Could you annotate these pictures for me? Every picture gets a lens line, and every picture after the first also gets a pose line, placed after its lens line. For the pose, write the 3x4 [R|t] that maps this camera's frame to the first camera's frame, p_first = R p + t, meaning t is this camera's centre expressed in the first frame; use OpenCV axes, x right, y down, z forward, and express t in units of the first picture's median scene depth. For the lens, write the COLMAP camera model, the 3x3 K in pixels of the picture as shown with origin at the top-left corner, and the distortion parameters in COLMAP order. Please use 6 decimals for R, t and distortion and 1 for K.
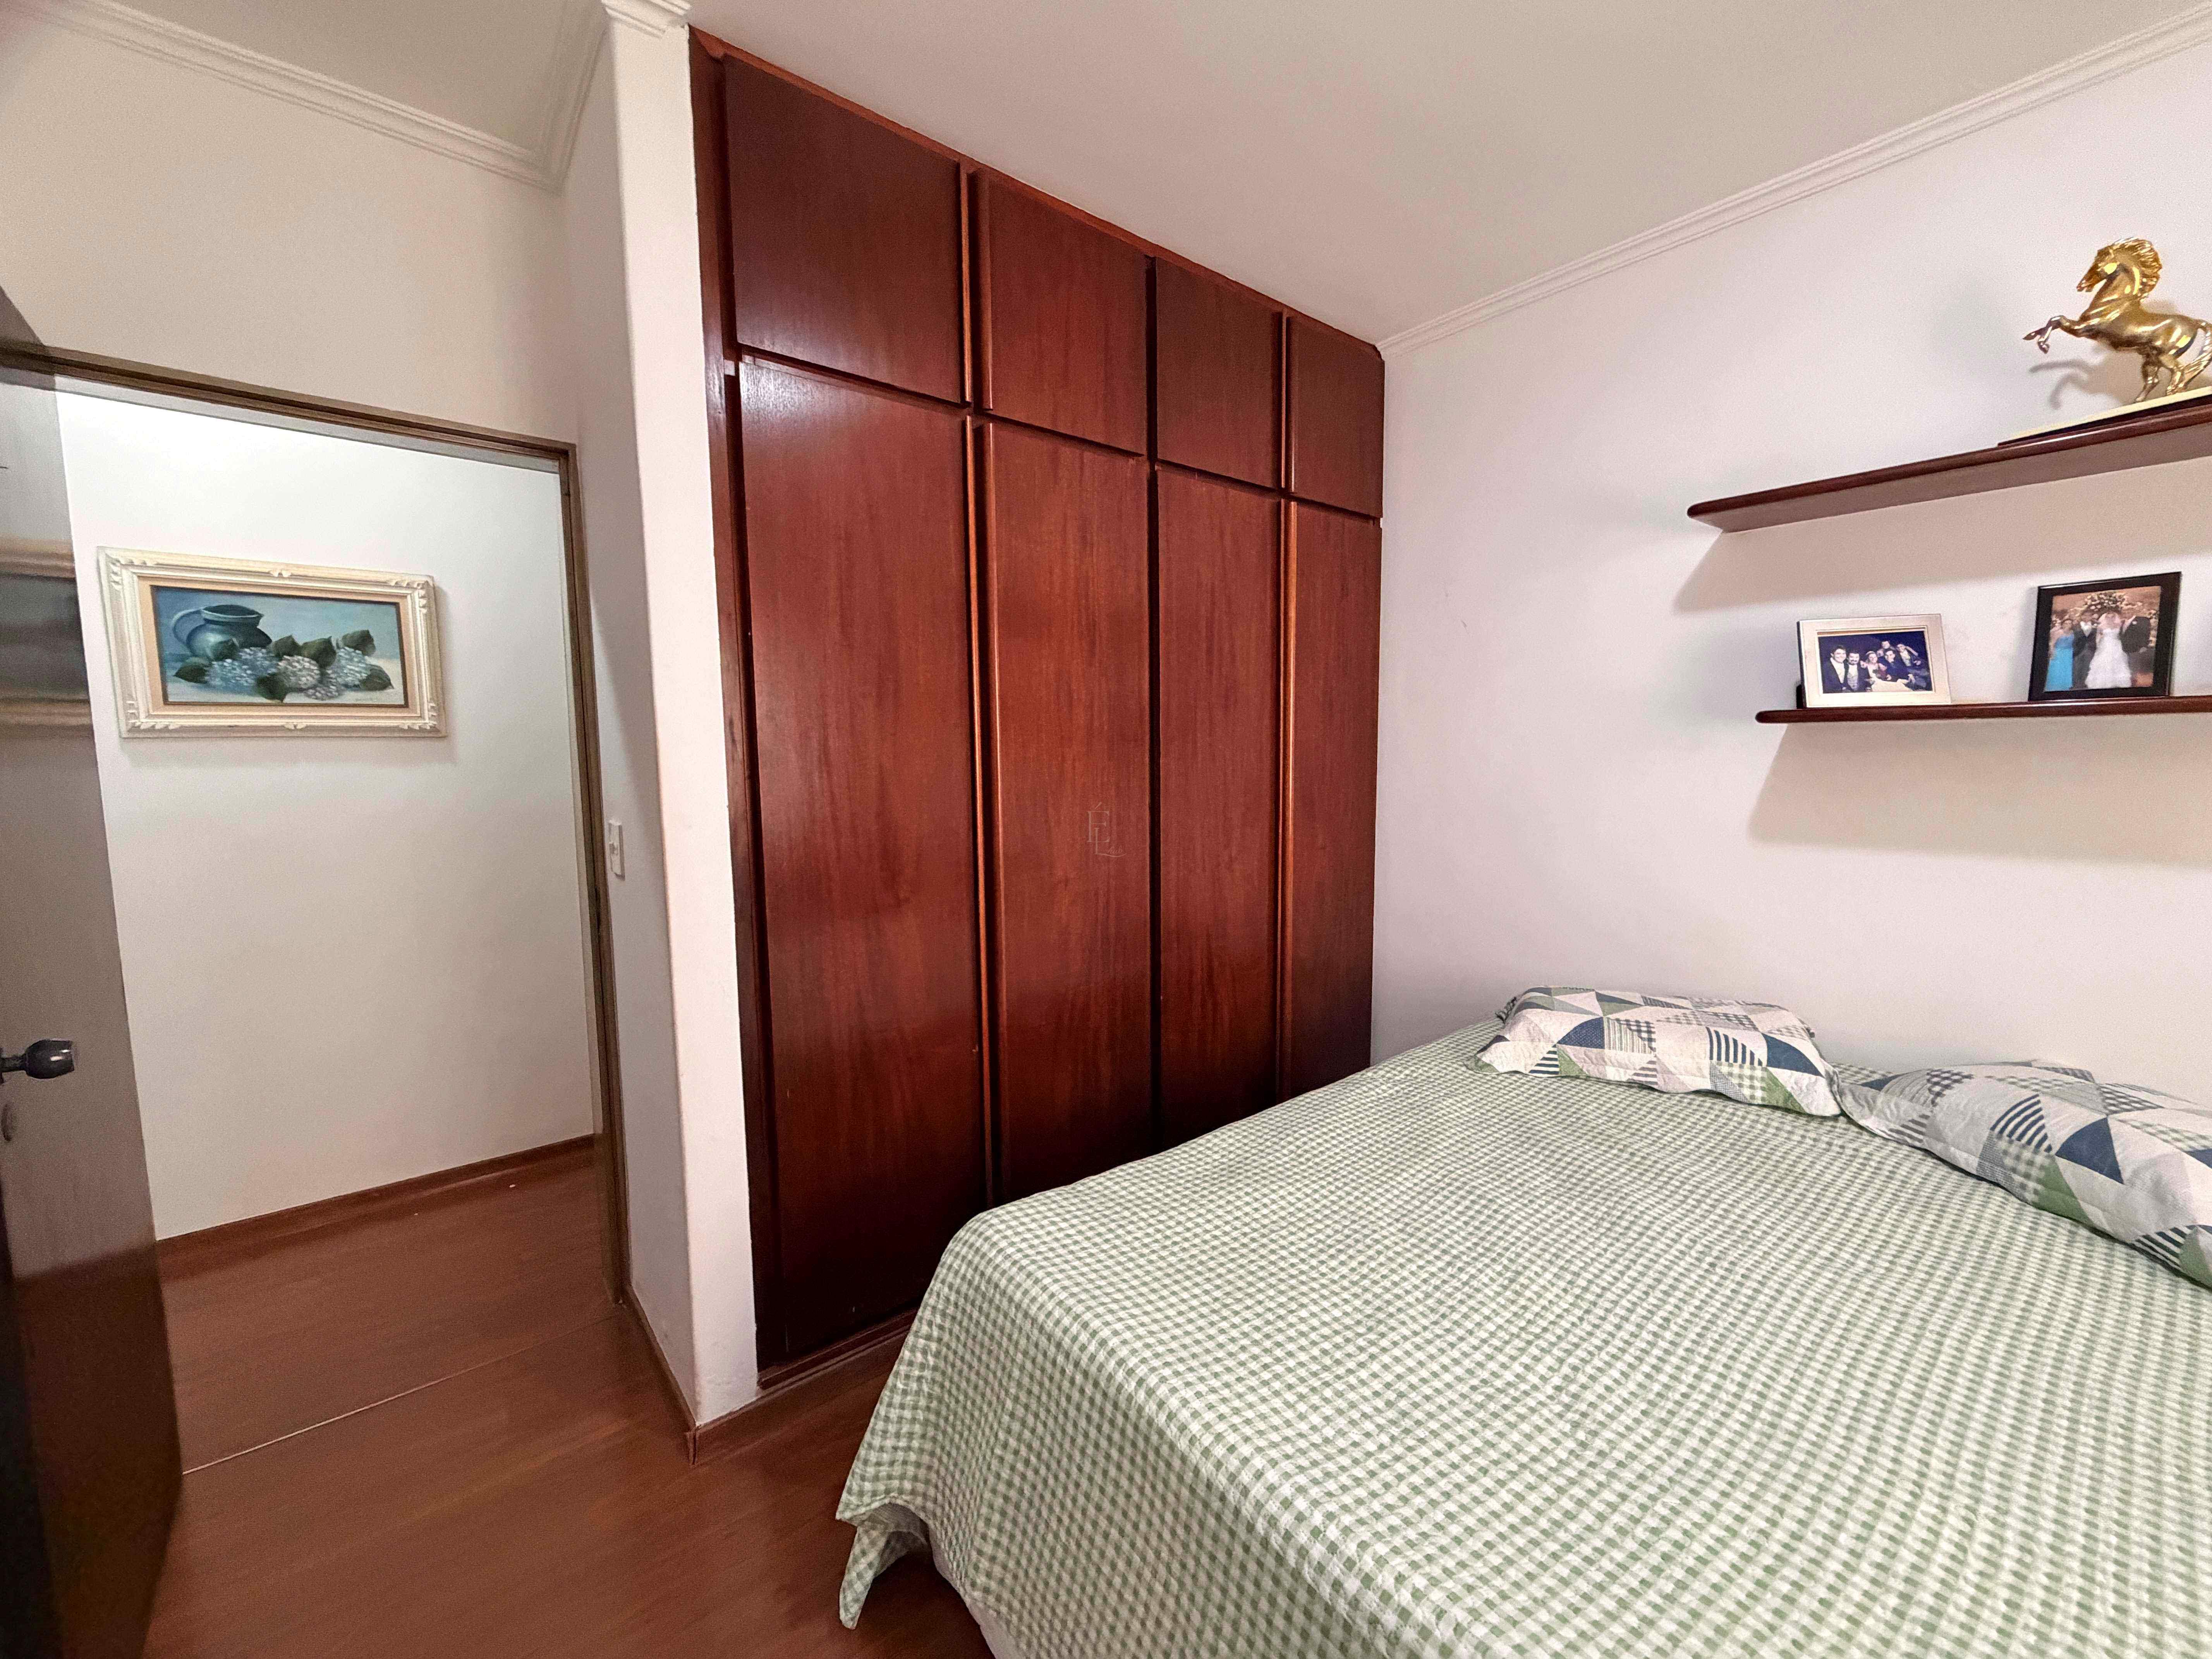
lens RADIAL K [[887.2, 0, 1107.3], [0, 887.2, 825.2], [0, 0, 1]] dist [0.001180, -0.000122]
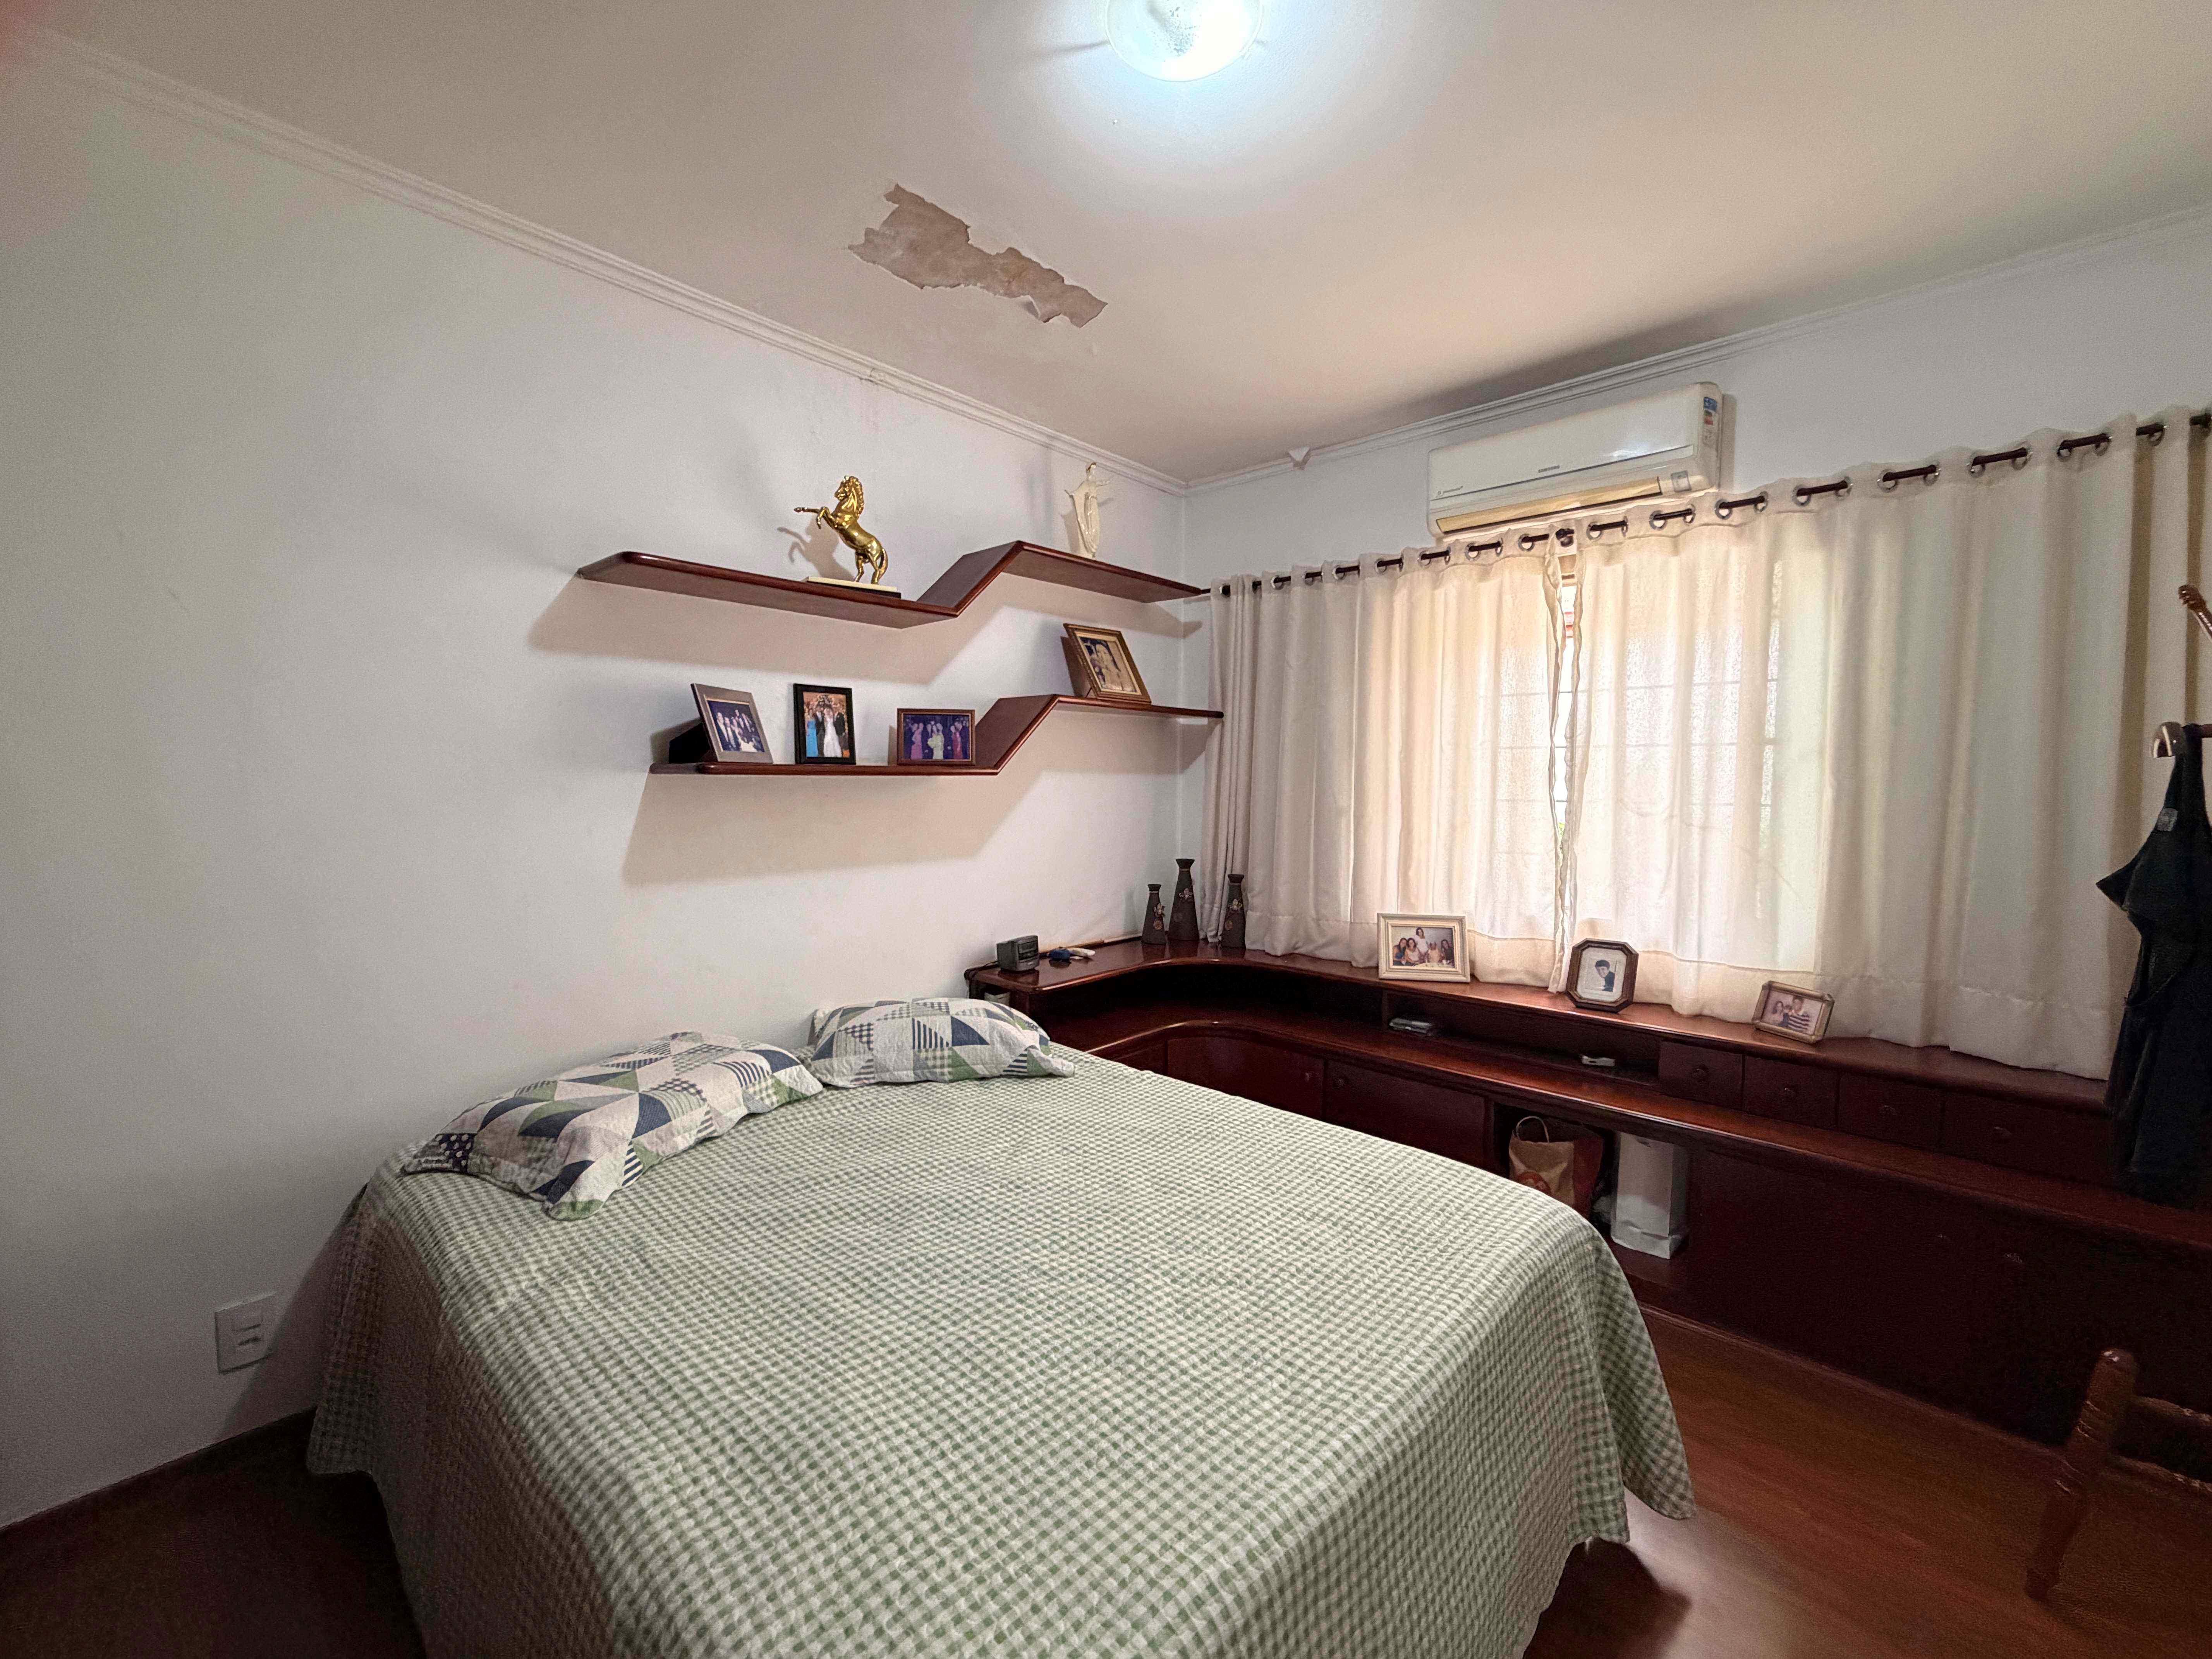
lens RADIAL K [[887.2, 0, 1106.1], [0, 887.2, 838.4], [0, 0, 1]] dist [0.001180, -0.000122]
pose [[-0.121813, -0.054120, 0.991076, -0.456656], [0.085369, 0.994241, 0.064785, -0.072649], [-0.988875, 0.092499, -0.116492, 0.716338]]
